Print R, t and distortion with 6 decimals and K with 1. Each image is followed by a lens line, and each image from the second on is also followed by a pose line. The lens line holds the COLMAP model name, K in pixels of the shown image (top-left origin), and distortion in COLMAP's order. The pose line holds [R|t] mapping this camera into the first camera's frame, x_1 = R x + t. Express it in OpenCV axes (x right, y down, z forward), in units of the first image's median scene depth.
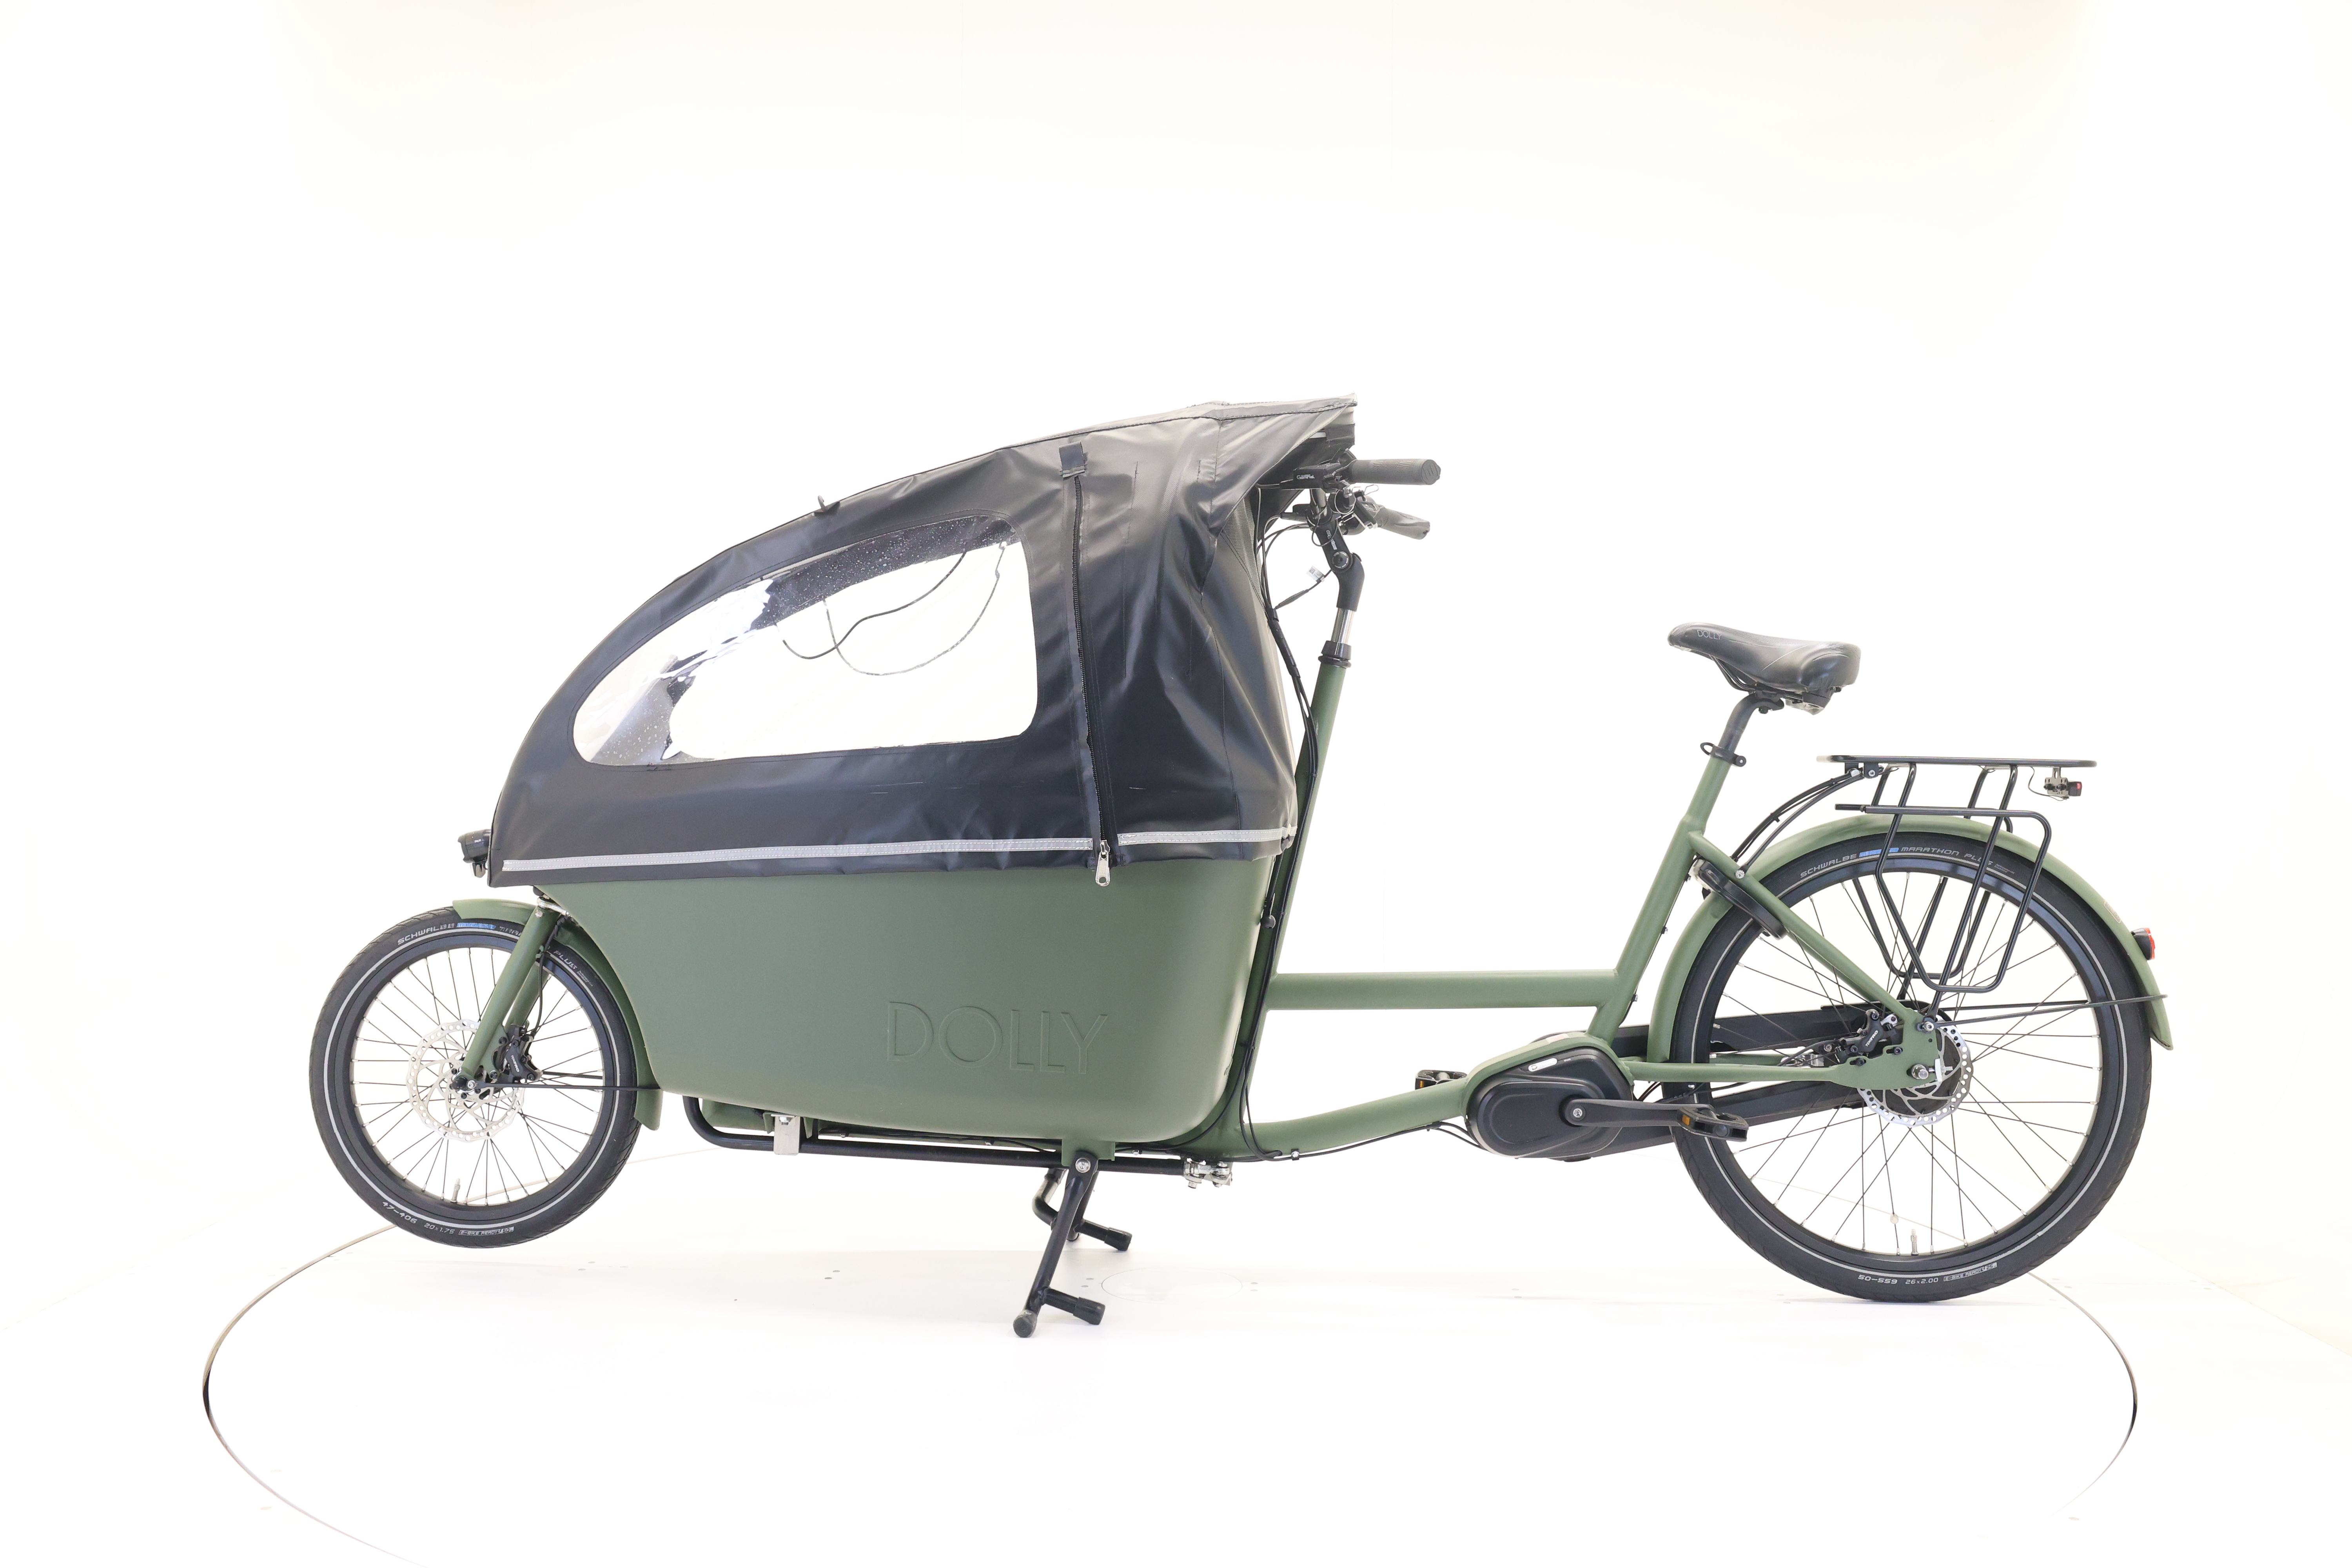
lens RADIAL K [[2096.3, 0, 1176.0], [0, 2096.3, 784.0], [0, 0, 1]] dist [-0.002601, 0.000434]
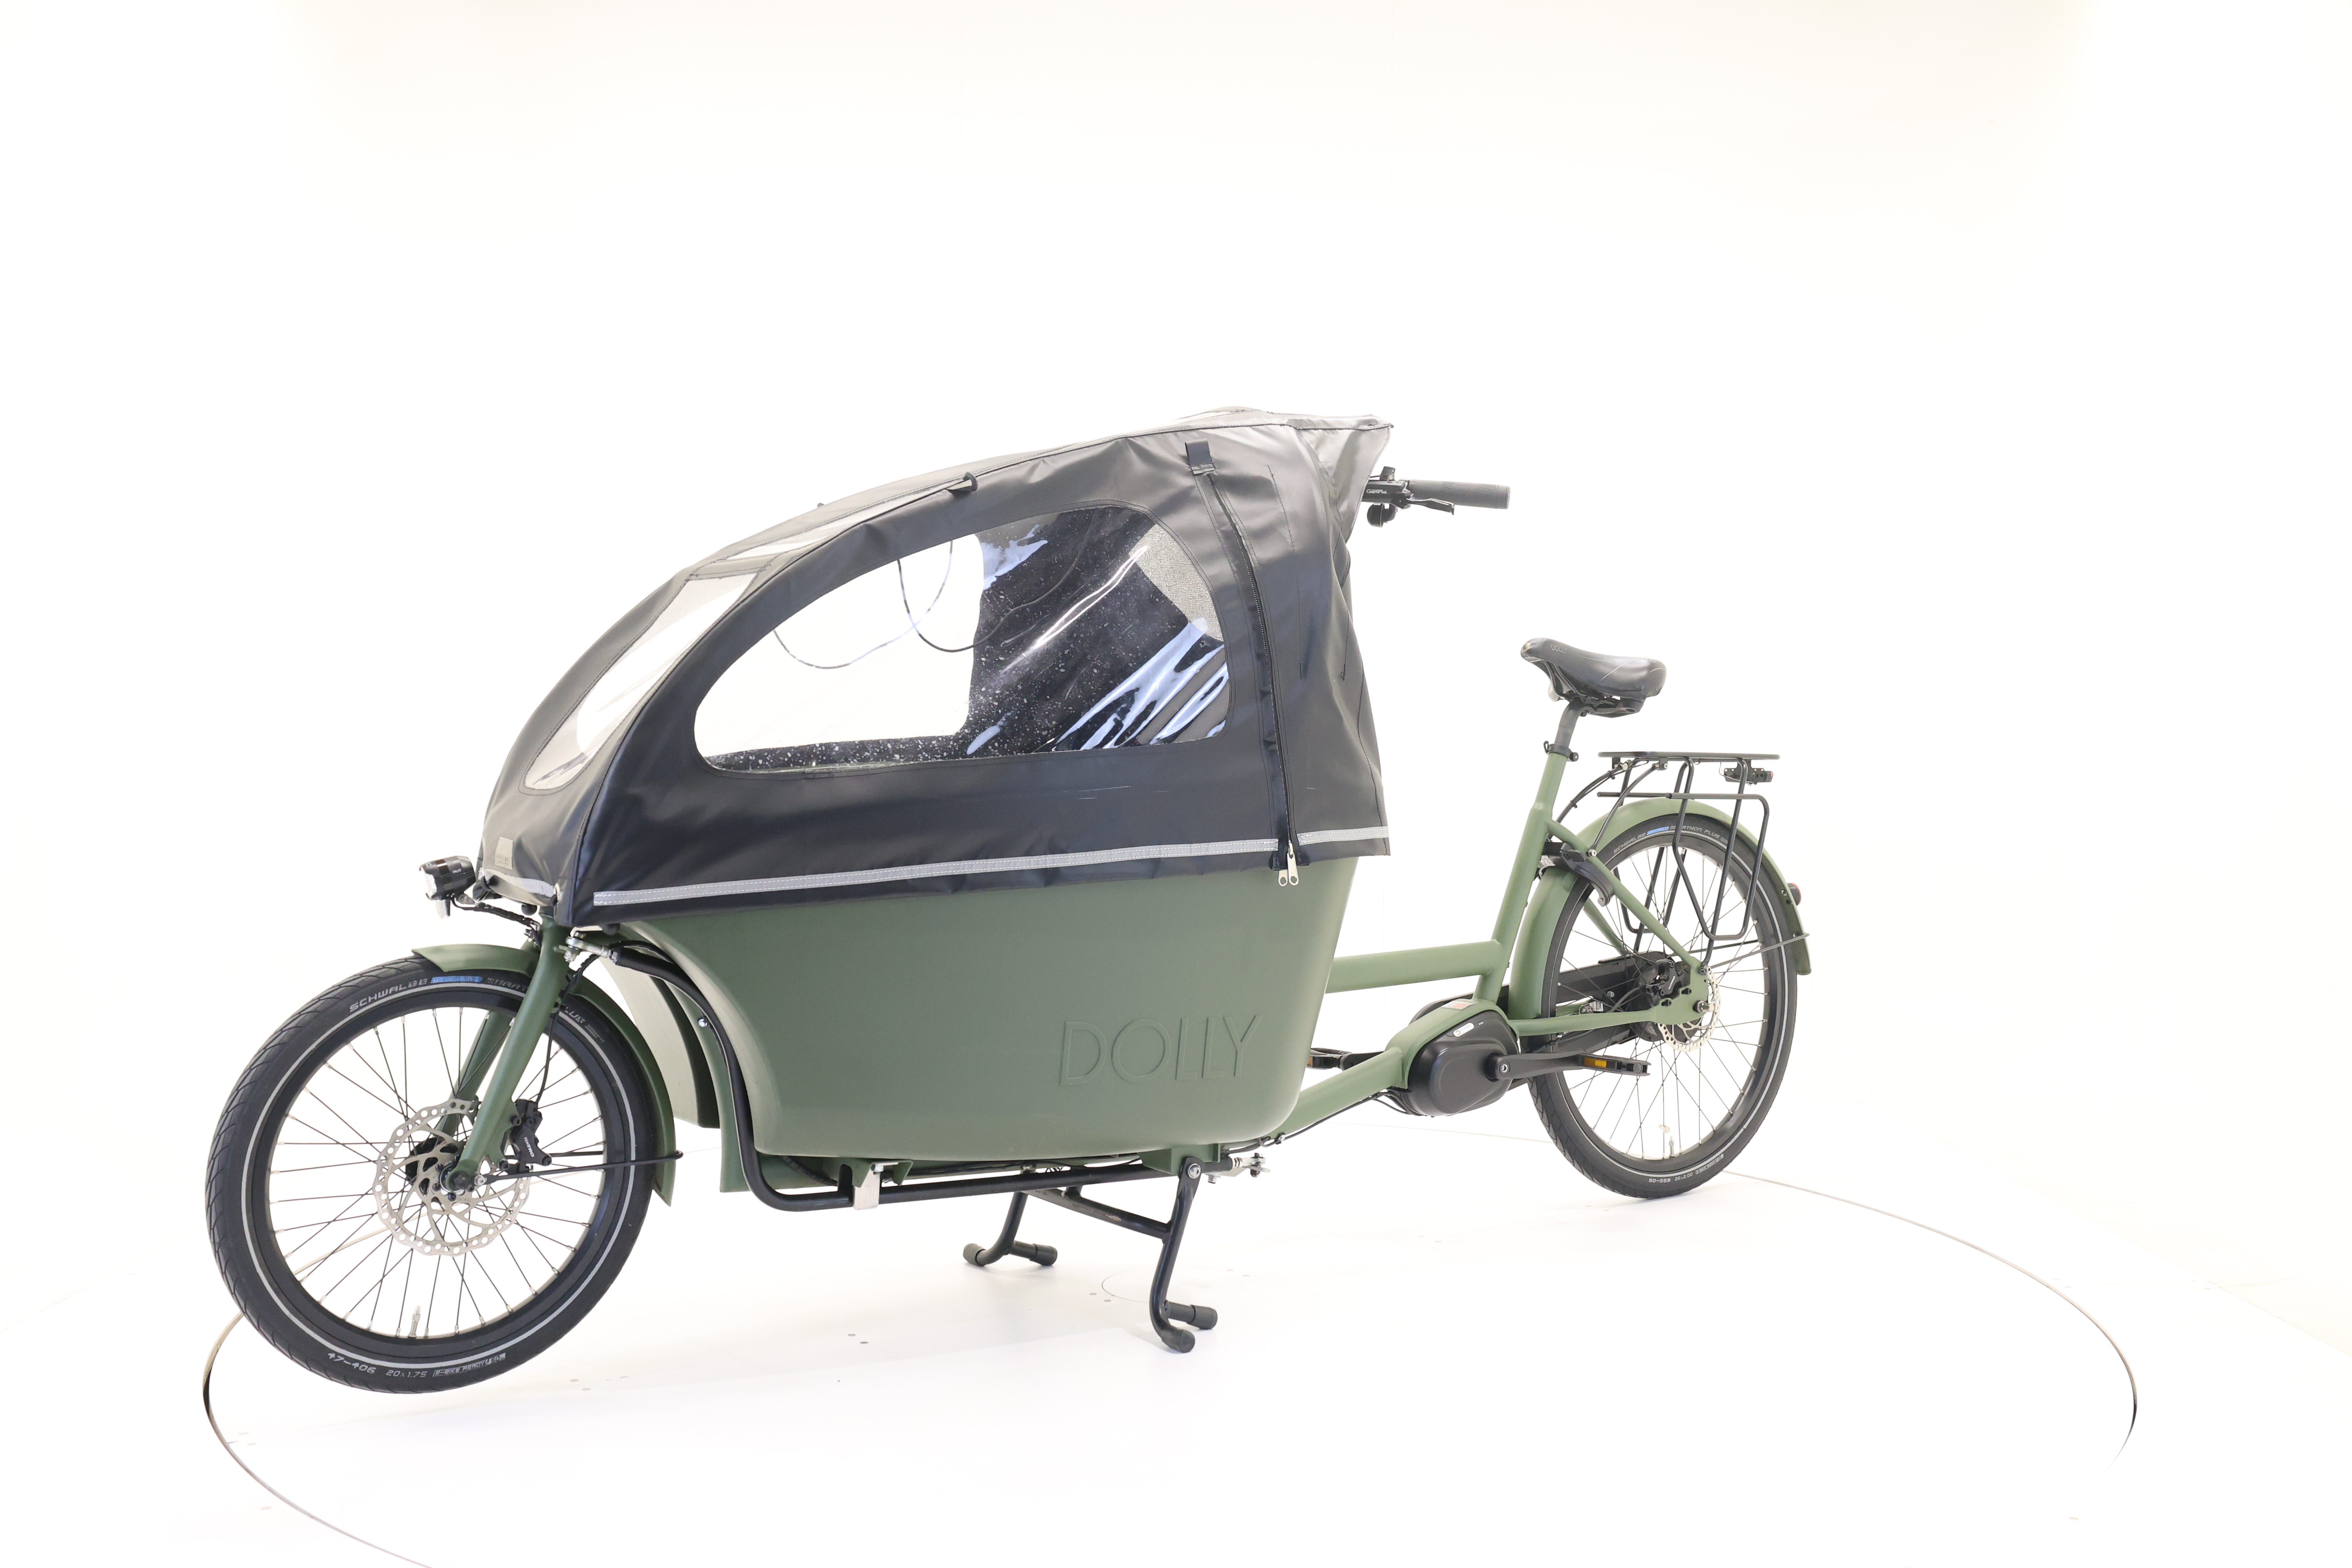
lens RADIAL K [[2096.3, 0, 1176.0], [0, 2096.3, 784.0], [0, 0, 1]] dist [-0.002601, 0.000434]
pose [[0.772058, -0.015974, 0.635352, -0.653010], [0.013355, 0.999871, 0.008911, -0.009198], [-0.635412, 0.001606, 0.772172, 0.233894]]
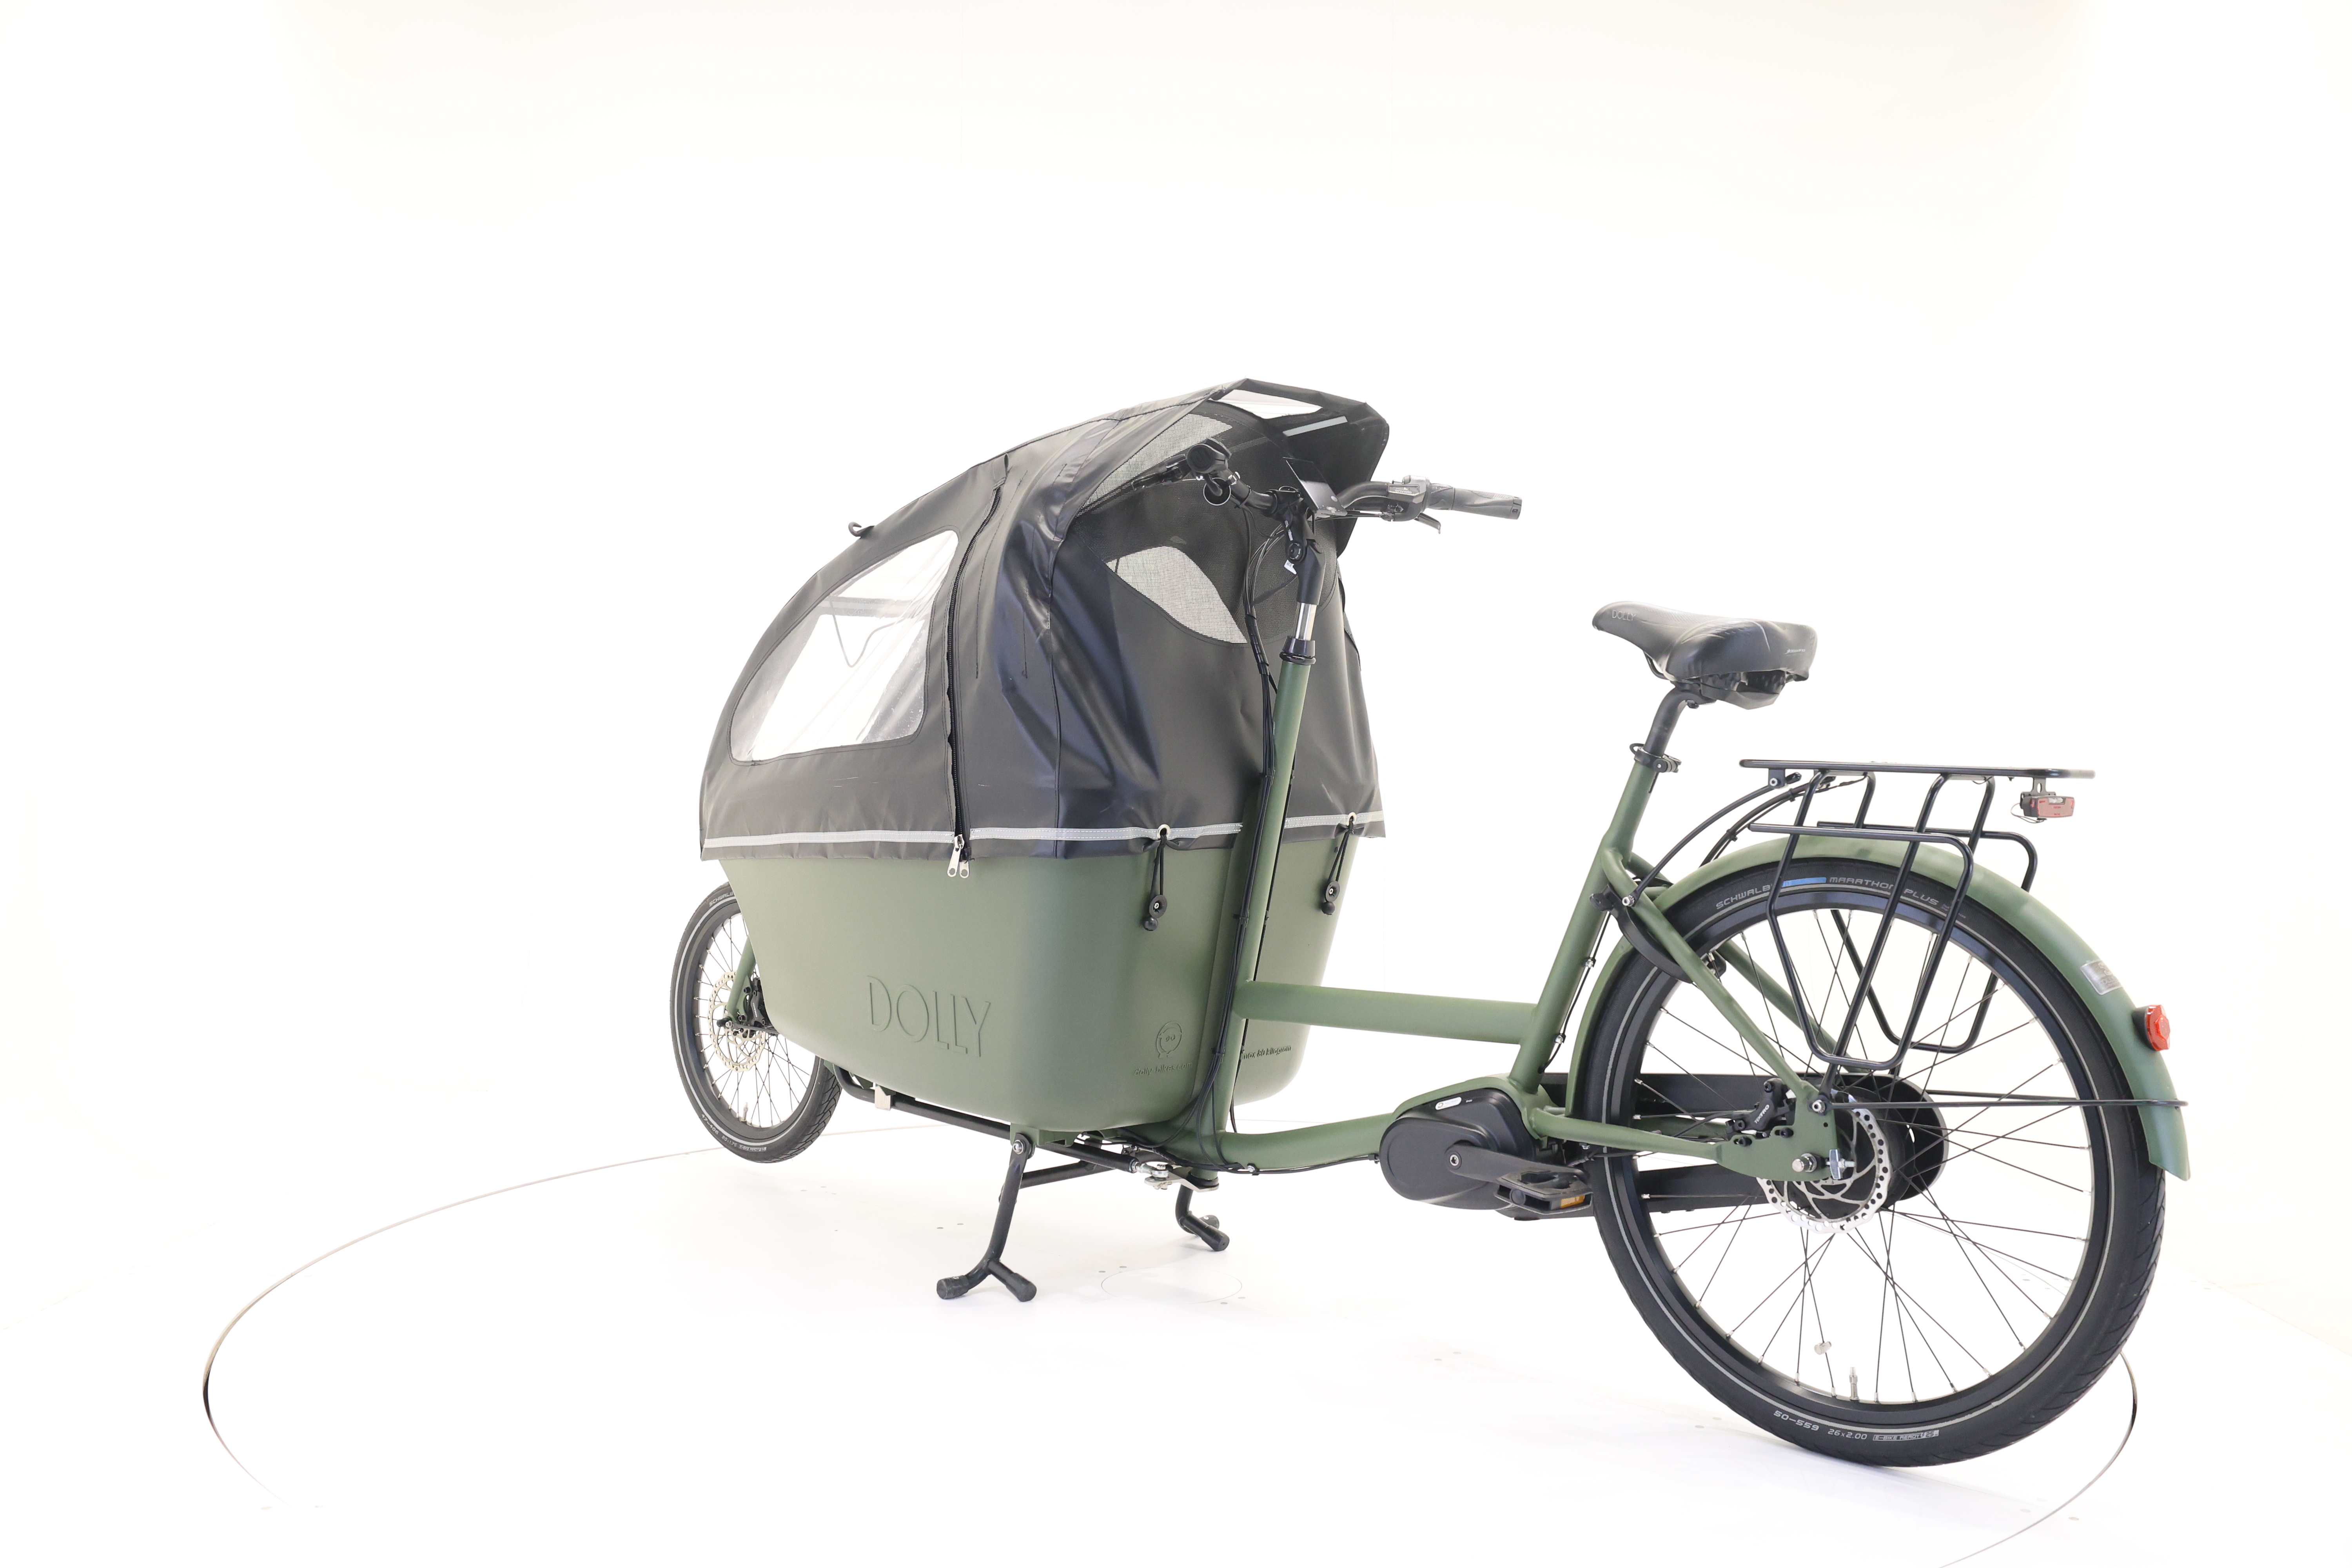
lens RADIAL K [[2096.3, 0, 1176.0], [0, 2096.3, 784.0], [0, 0, 1]] dist [-0.002601, 0.000434]
pose [[0.775842, 0.015097, -0.630746, 0.646055], [-0.015835, 0.999865, 0.004454, -0.004272], [0.630728, 0.006533, 0.775976, 0.233761]]
